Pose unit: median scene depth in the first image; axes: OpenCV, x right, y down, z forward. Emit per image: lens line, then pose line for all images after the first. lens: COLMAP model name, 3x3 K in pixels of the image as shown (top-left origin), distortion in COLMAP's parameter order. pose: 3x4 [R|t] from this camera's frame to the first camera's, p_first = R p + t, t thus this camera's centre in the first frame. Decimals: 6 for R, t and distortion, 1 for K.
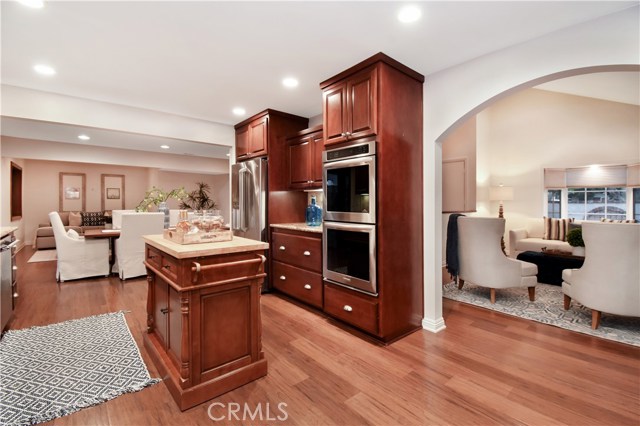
lens RADIAL K [[289.3, 0, 320.0], [0, 289.3, 213.0], [0, 0, 1]] dist [-0.043608, -0.000268]
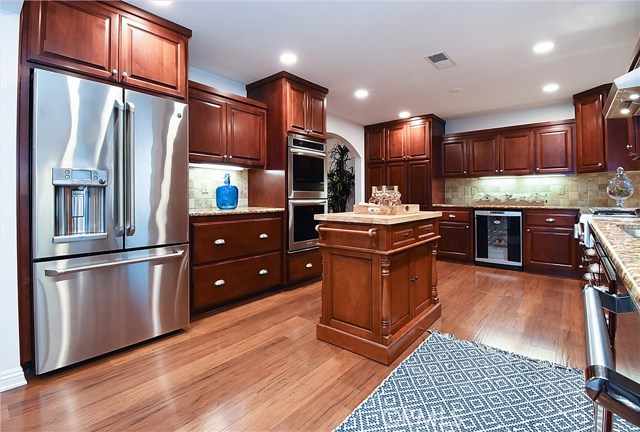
lens RADIAL K [[303.6, 0, 308.9], [0, 303.6, 196.4], [0, 0, 1]] dist [-0.024419, -0.000649]
pose [[-0.132921, -0.004198, 0.991118, -0.585127], [0.033391, 0.999404, 0.008712, 0.004425], [-0.990564, 0.034252, -0.132702, 0.550521]]
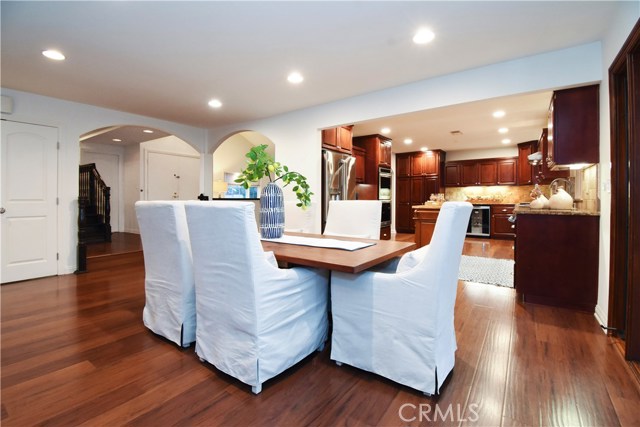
lens RADIAL K [[294.7, 0, 320.0], [0, 294.7, 204.3], [0, 0, 1]] dist [0.014299, -0.000056]
pose [[-0.251813, -0.027085, 0.967397, -1.034376], [0.034713, 0.998712, 0.036998, -0.019041], [-0.967153, 0.042898, -0.250549, 1.022453]]
